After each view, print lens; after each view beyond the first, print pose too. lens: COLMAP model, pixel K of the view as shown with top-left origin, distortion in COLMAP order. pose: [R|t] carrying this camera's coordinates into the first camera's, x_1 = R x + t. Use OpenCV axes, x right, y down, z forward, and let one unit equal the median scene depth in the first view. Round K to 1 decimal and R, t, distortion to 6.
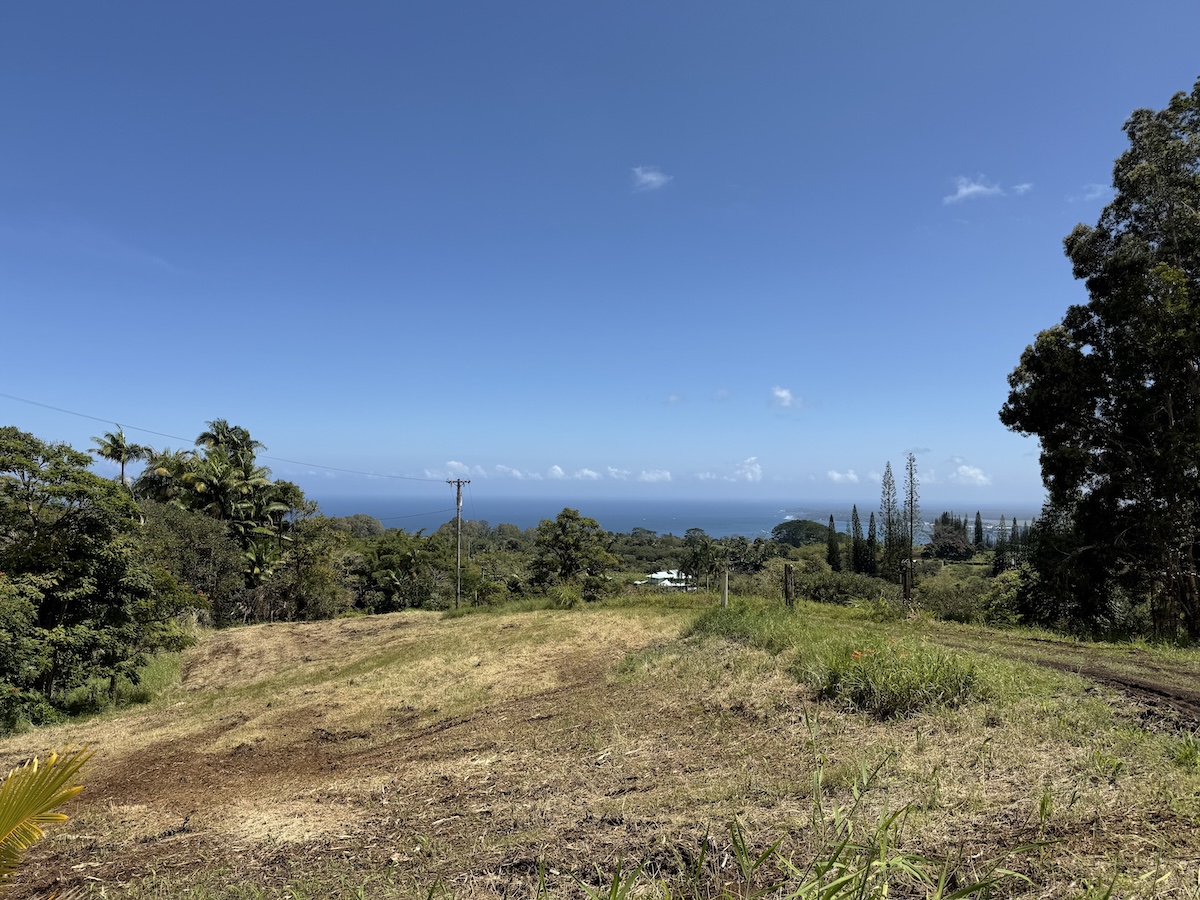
lens RADIAL K [[833.9, 0, 592.4], [0, 833.9, 445.7], [0, 0, 1]] dist [0.089605, -0.109995]
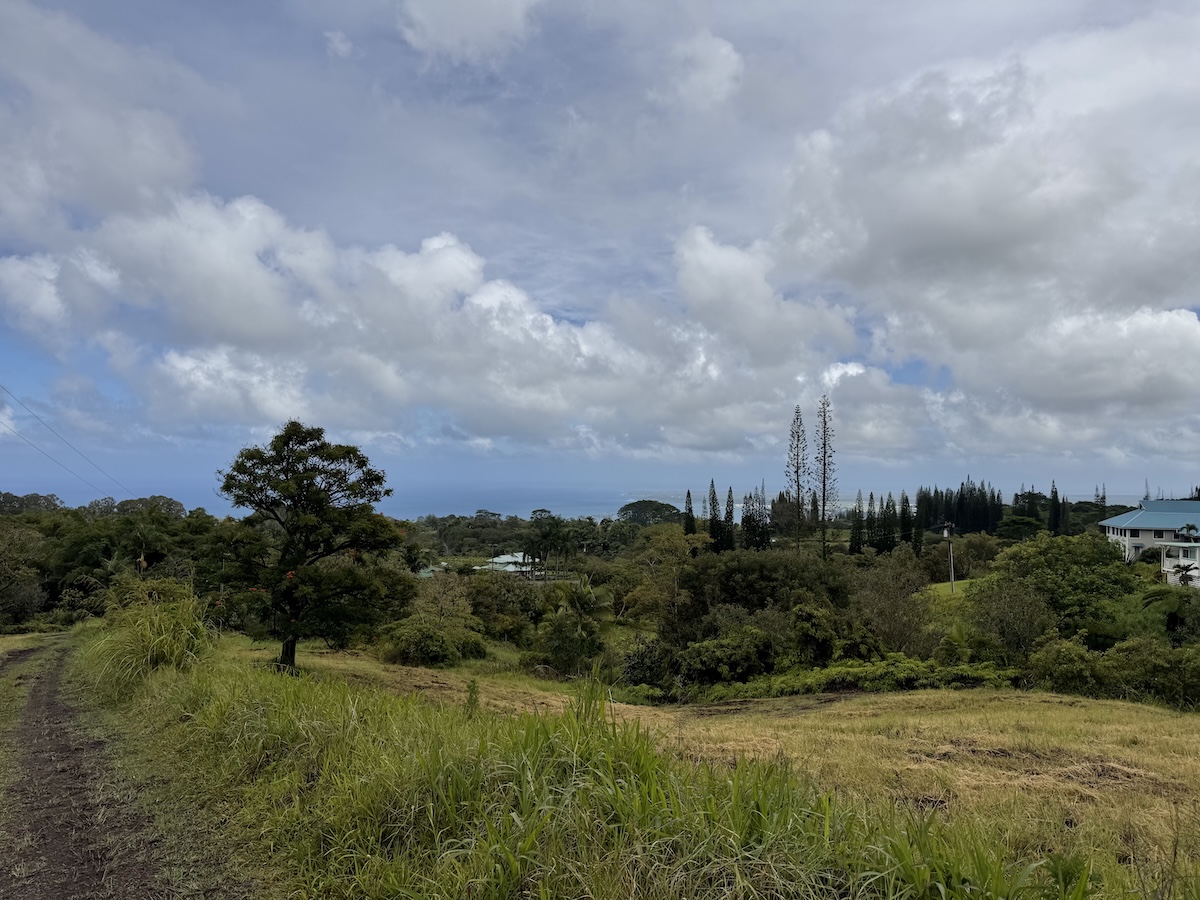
lens RADIAL K [[828.3, 0, 603.0], [0, 828.3, 450.0], [0, 0, 1]] dist [0.154389, -0.233012]
pose [[0.980640, 0.008446, 0.195636, 0.050153], [-0.013185, 0.999650, 0.022935, 0.079704], [-0.195374, -0.025071, 0.980408, 0.514467]]
